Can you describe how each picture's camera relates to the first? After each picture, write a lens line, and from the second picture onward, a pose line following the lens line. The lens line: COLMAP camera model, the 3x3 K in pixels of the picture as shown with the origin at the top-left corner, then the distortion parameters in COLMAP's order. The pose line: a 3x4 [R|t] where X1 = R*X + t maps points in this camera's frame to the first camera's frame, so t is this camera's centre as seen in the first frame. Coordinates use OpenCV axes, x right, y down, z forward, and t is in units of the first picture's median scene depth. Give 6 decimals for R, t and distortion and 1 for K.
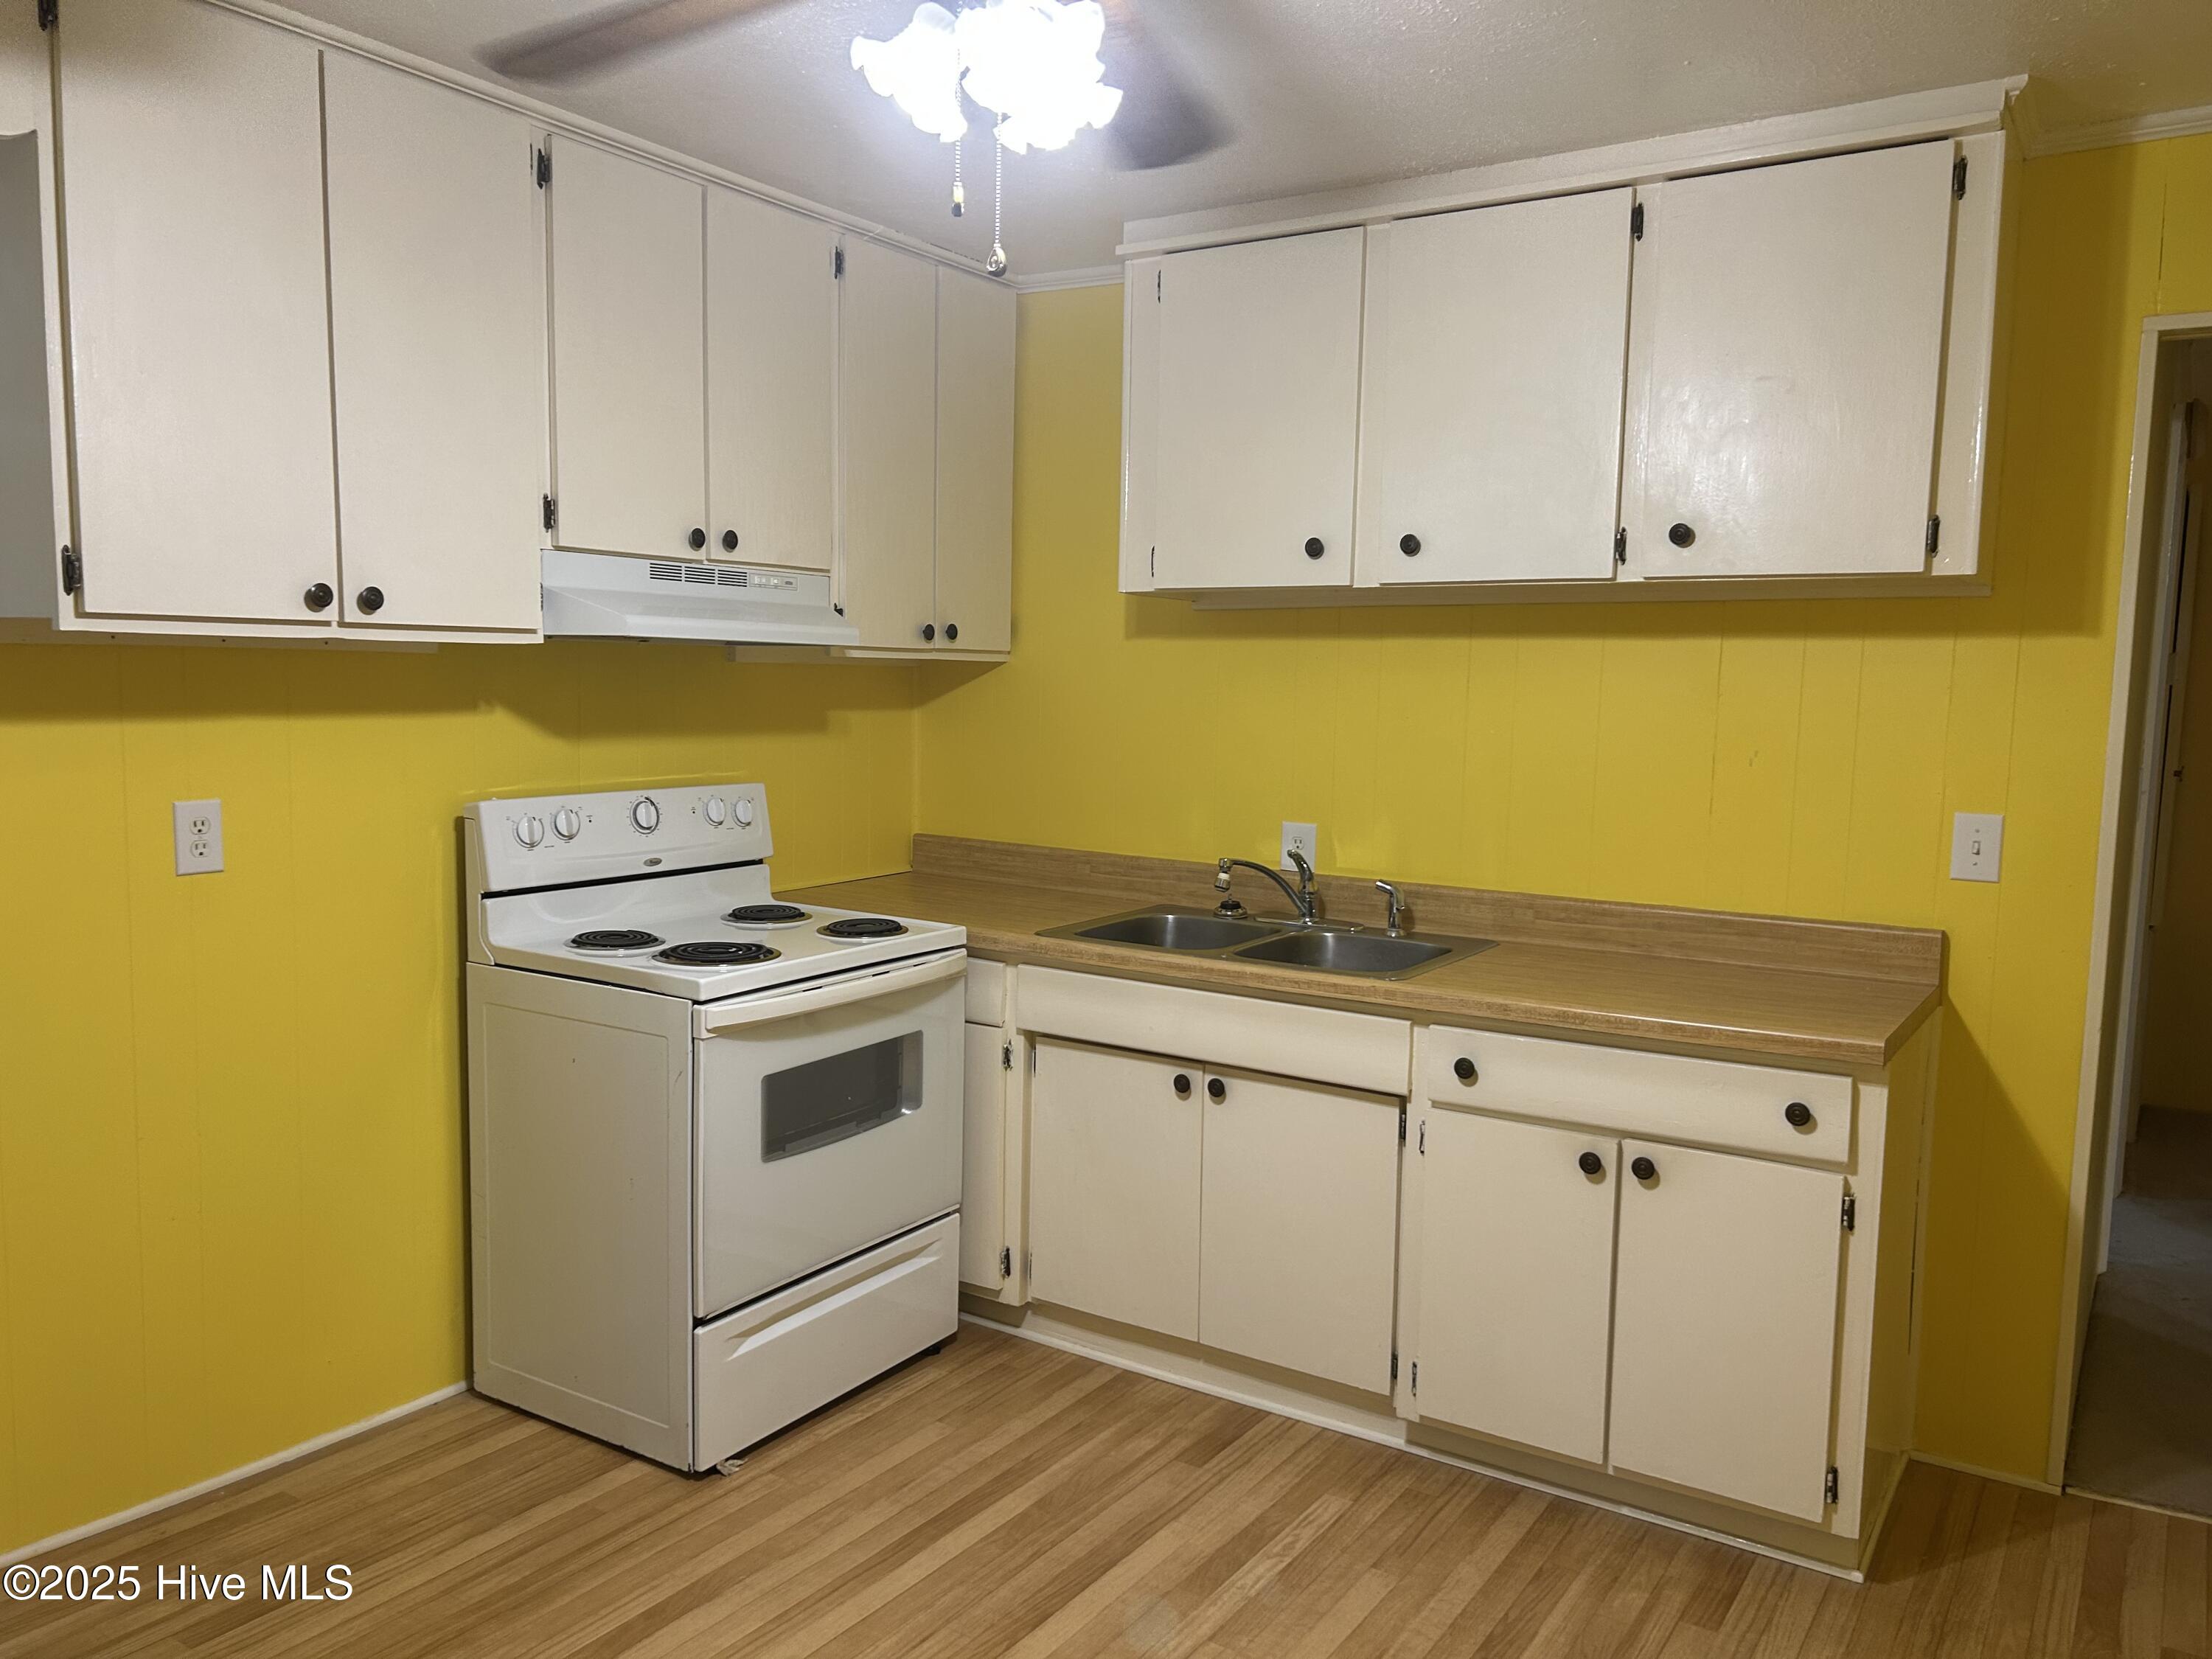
lens RADIAL K [[1665.1, 0, 1114.3], [0, 1665.1, 737.7], [0, 0, 1]] dist [0.106902, -0.136466]
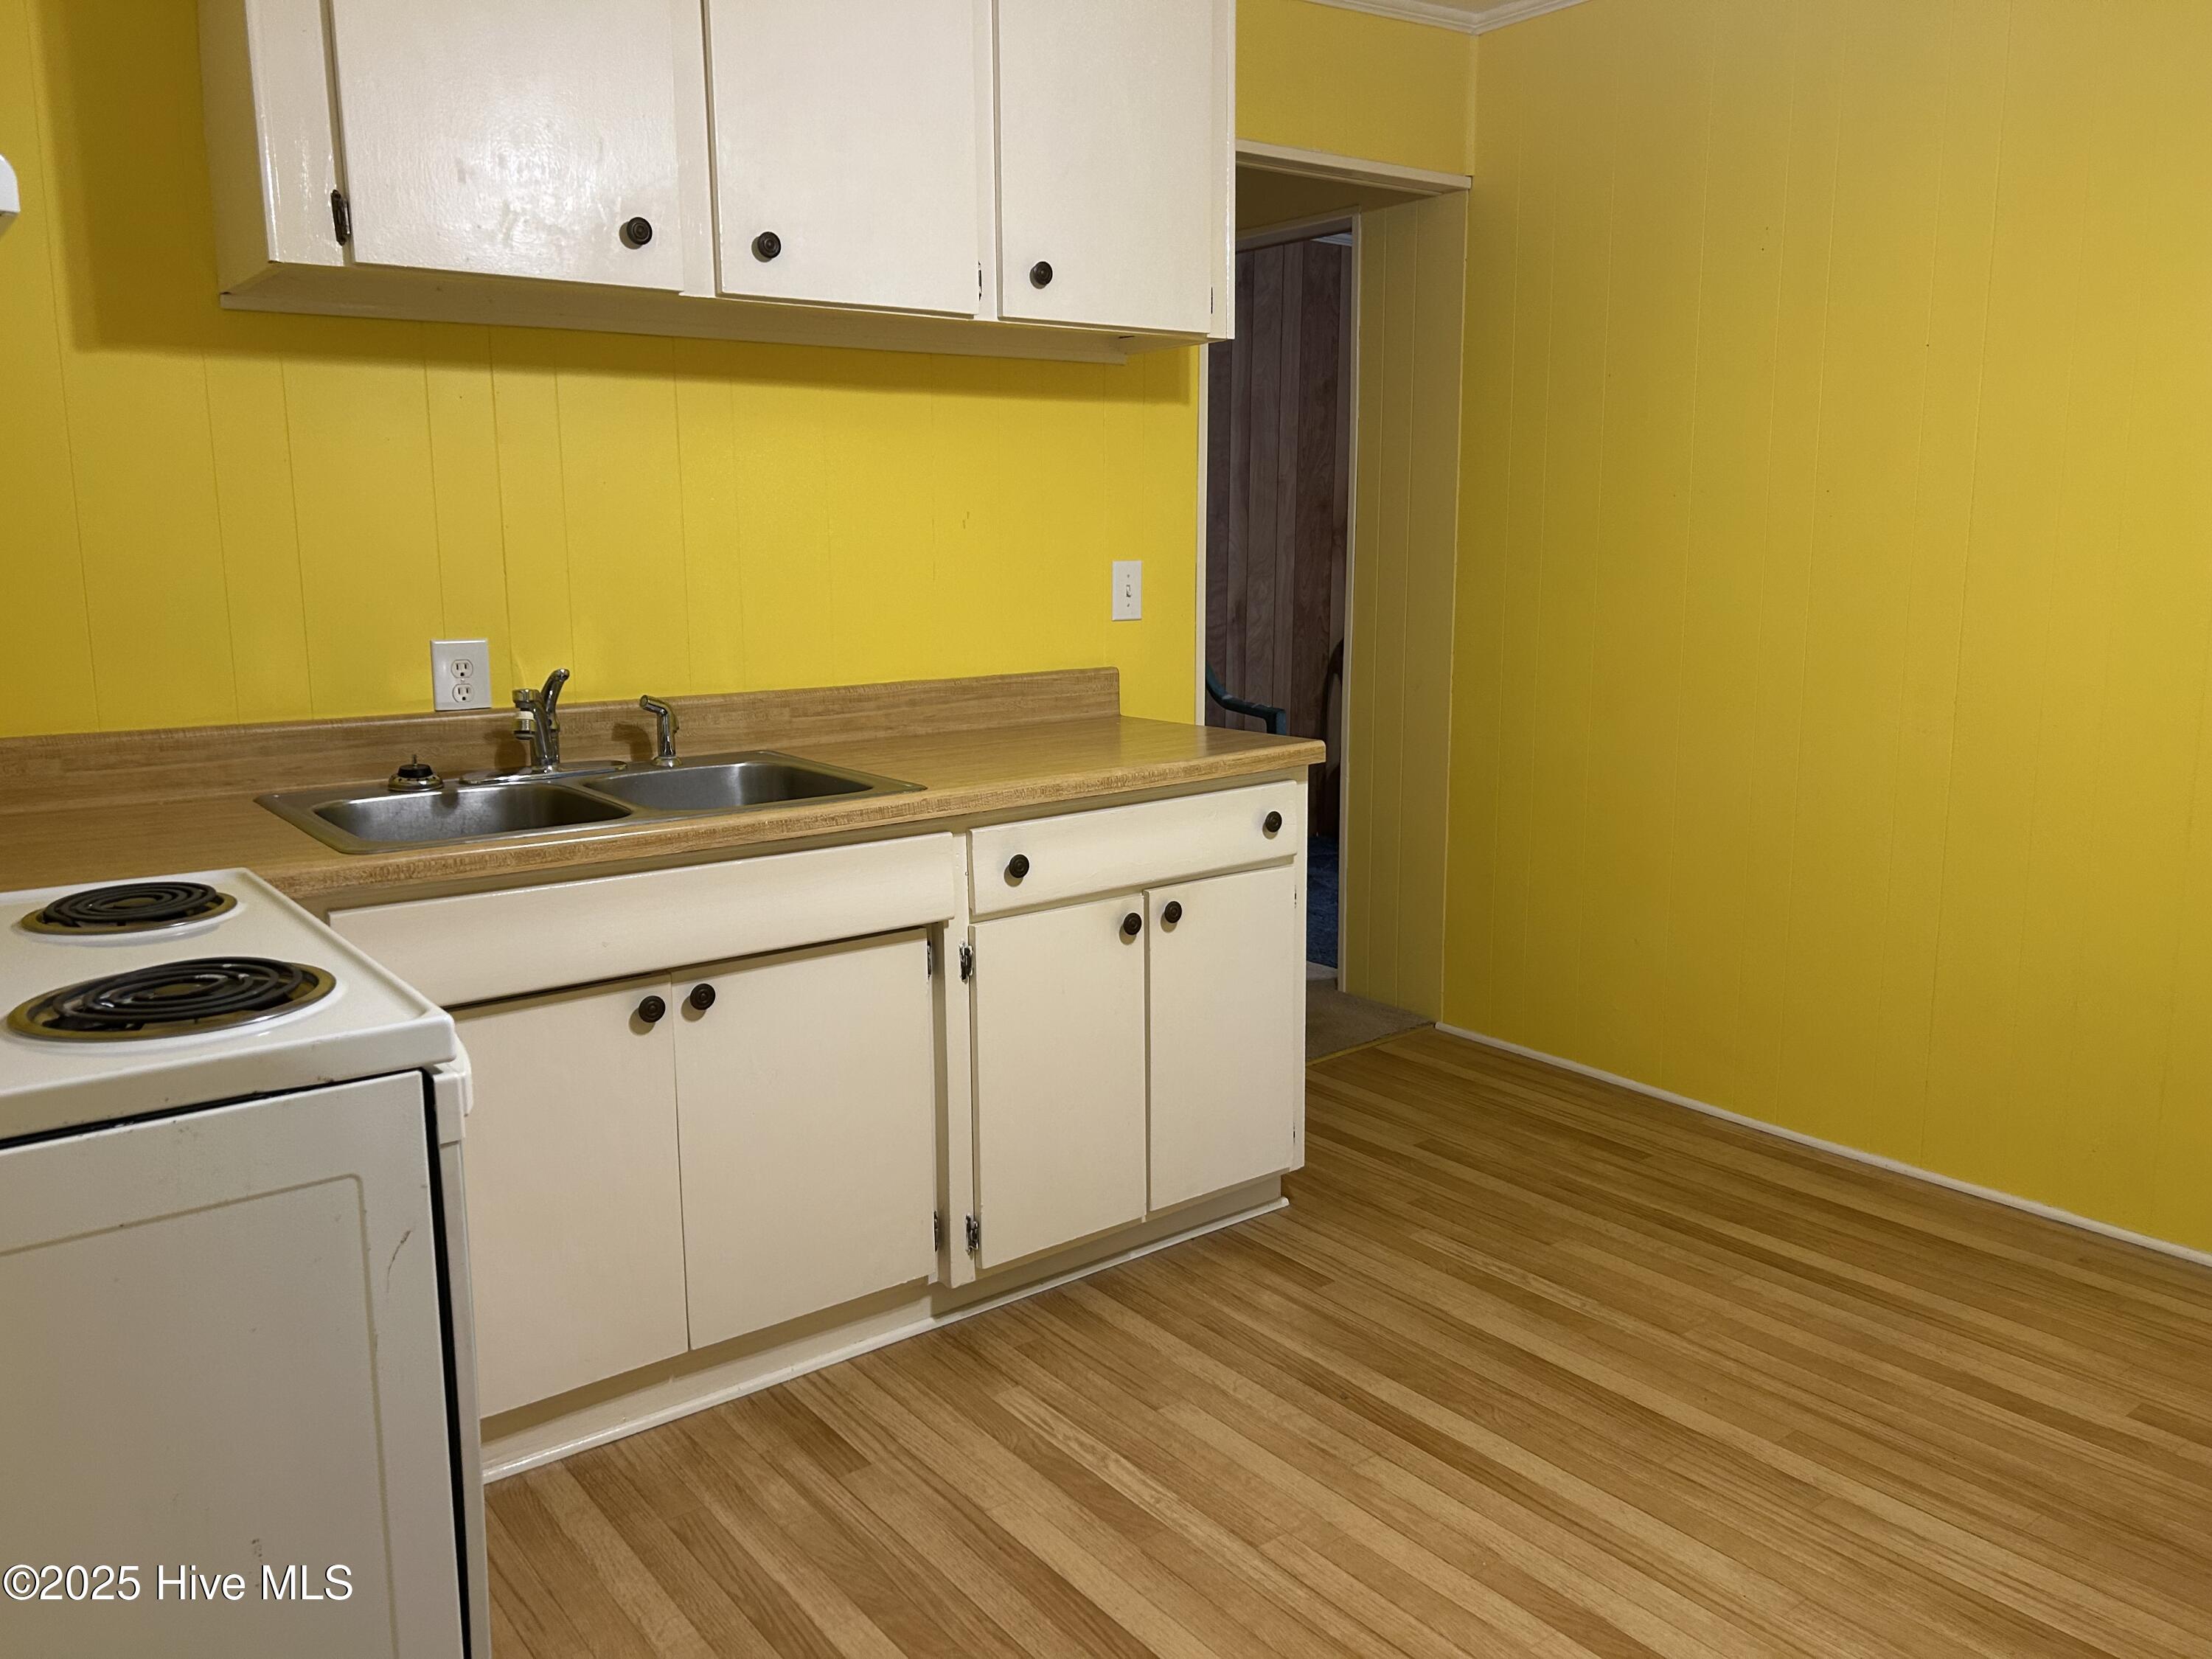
lens RADIAL K [[1665.1, 0, 1114.3], [0, 1665.1, 737.7], [0, 0, 1]] dist [0.106902, -0.136466]
pose [[0.343823, -0.137282, 0.928945, -0.556710], [0.050769, 0.990526, 0.127592, 0.019426], [-0.937661, 0.003292, 0.347535, 0.621517]]
